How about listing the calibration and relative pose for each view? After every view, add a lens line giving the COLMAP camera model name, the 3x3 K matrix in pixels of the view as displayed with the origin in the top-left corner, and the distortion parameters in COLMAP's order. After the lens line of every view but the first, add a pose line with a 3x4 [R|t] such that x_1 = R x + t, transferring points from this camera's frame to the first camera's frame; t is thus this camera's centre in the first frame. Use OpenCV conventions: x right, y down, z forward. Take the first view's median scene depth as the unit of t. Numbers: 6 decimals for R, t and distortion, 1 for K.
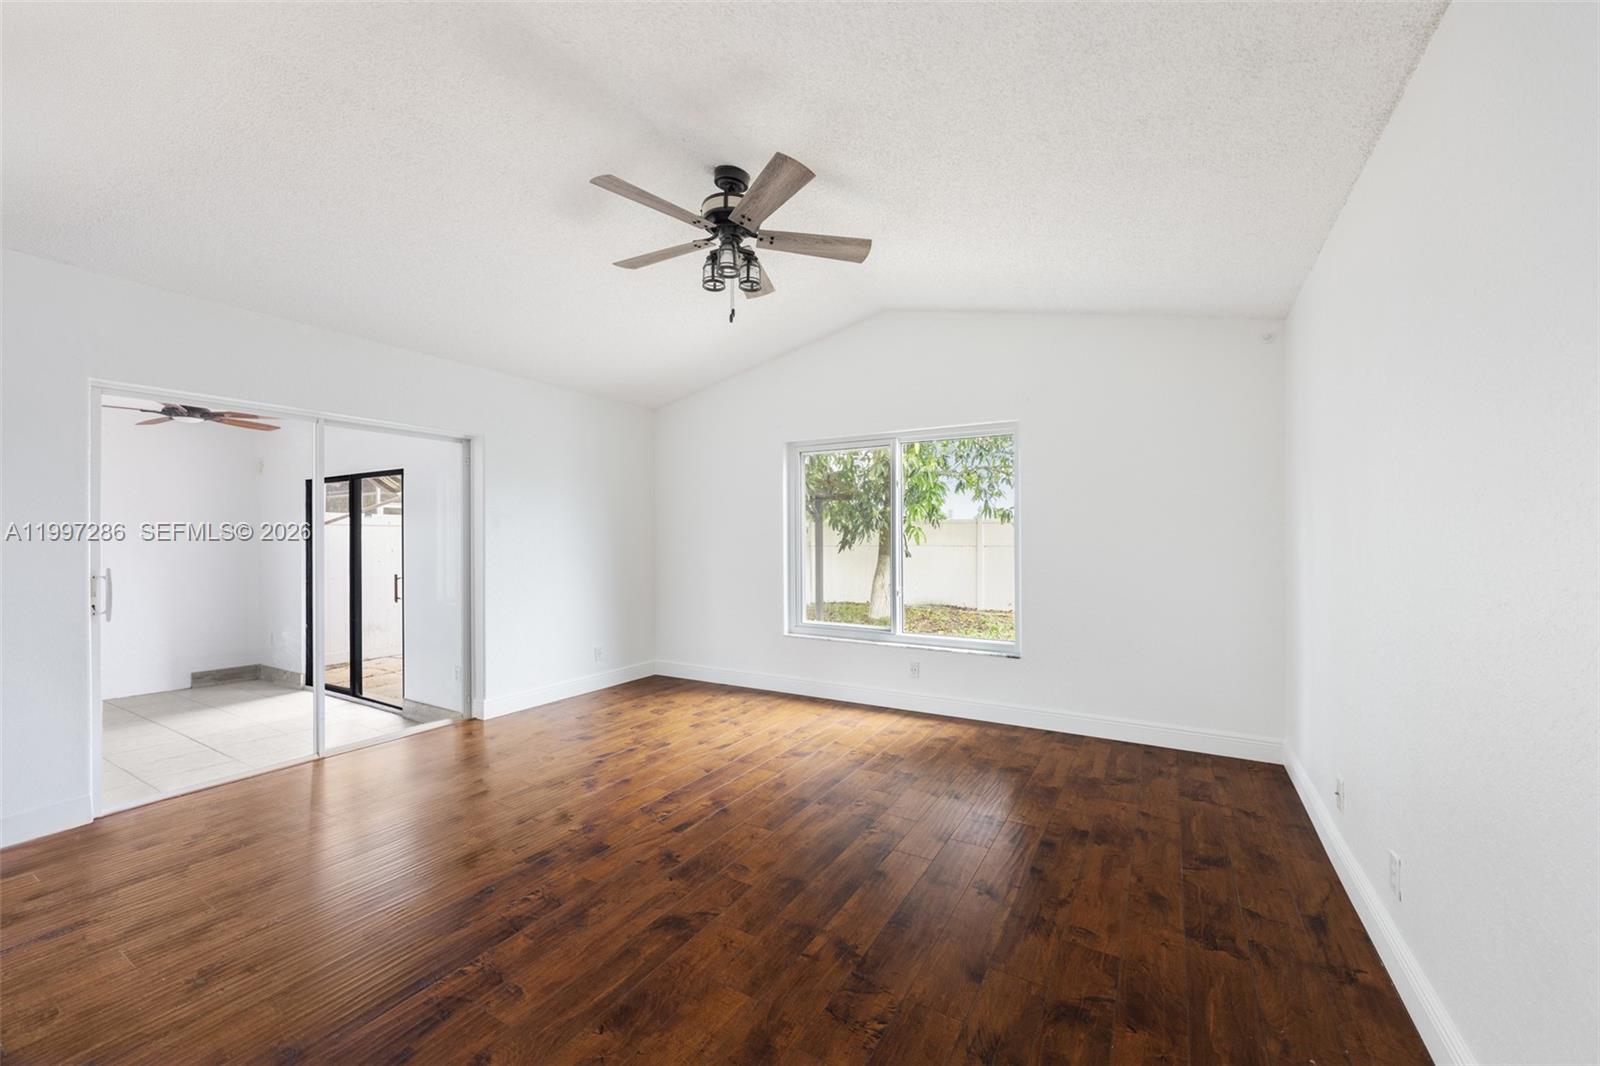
lens RADIAL K [[622.9, 0, 815.8], [0, 622.9, 531.0], [0, 0, 1]] dist [-0.000876, -0.000042]
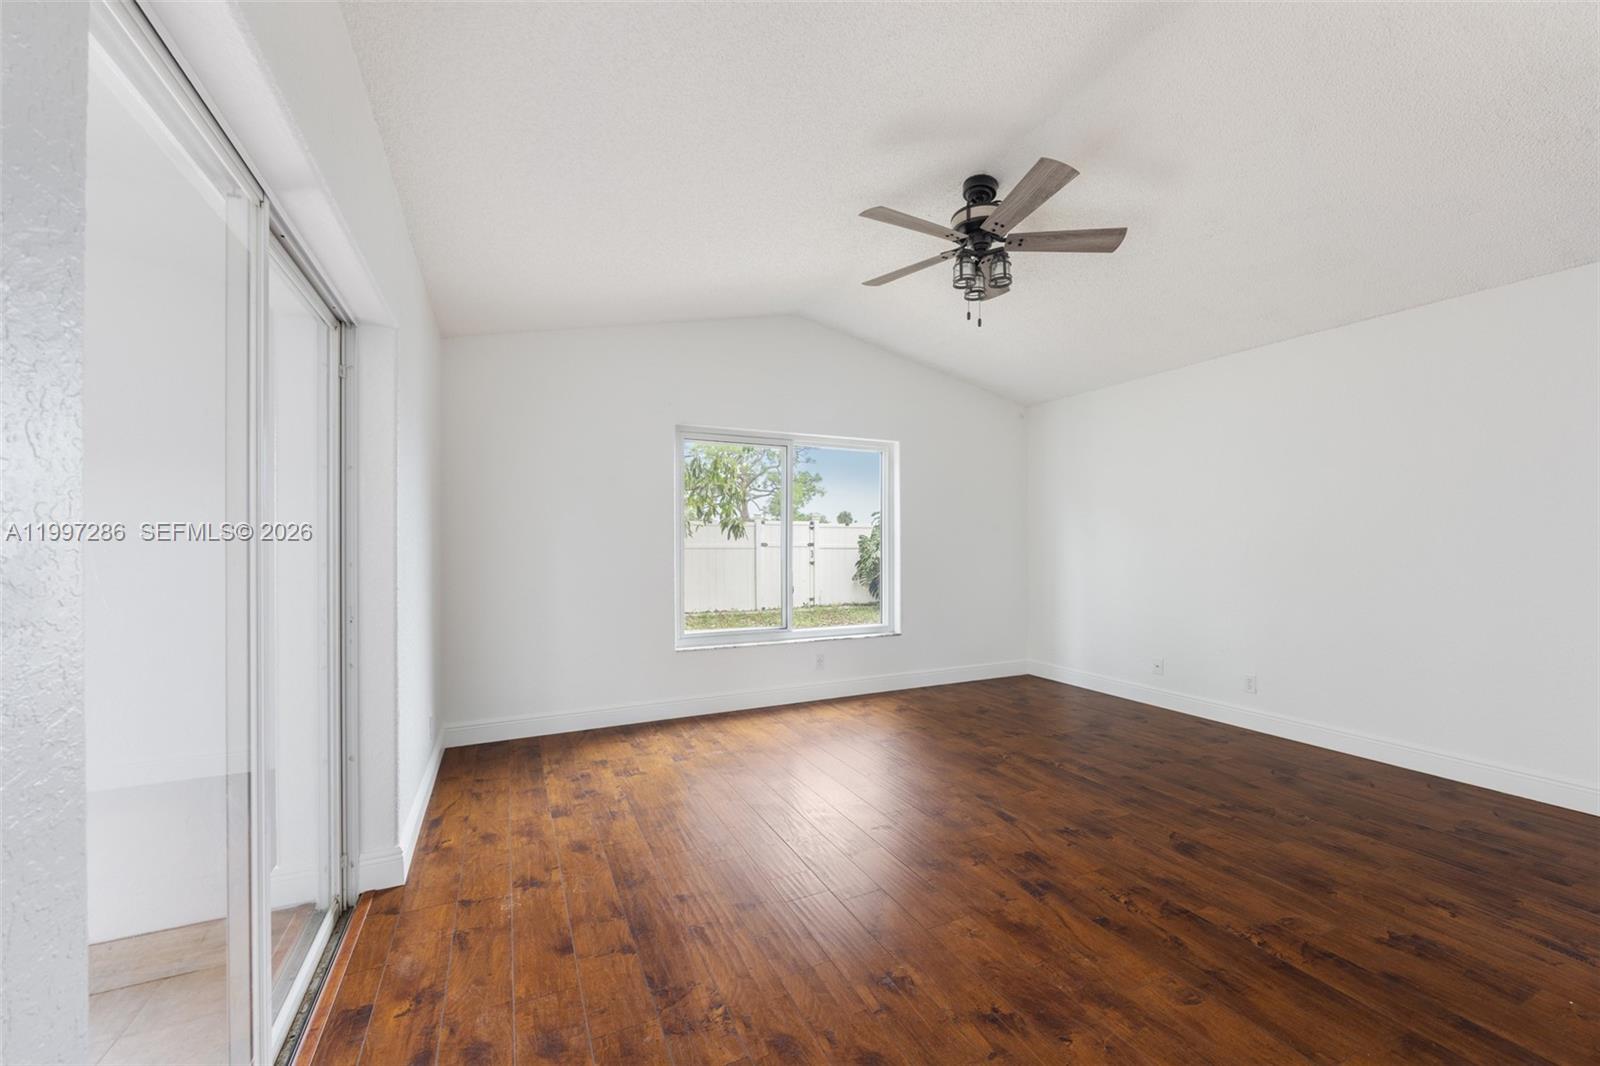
lens RADIAL K [[622.9, 0, 812.7], [0, 622.9, 543.8], [0, 0, 1]] dist [-0.000876, -0.000042]
pose [[0.562026, 0.001670, 0.827118, -0.954903], [-0.006709, 0.999974, 0.002539, 0.024530], [-0.827093, -0.006976, 0.562022, 0.539736]]
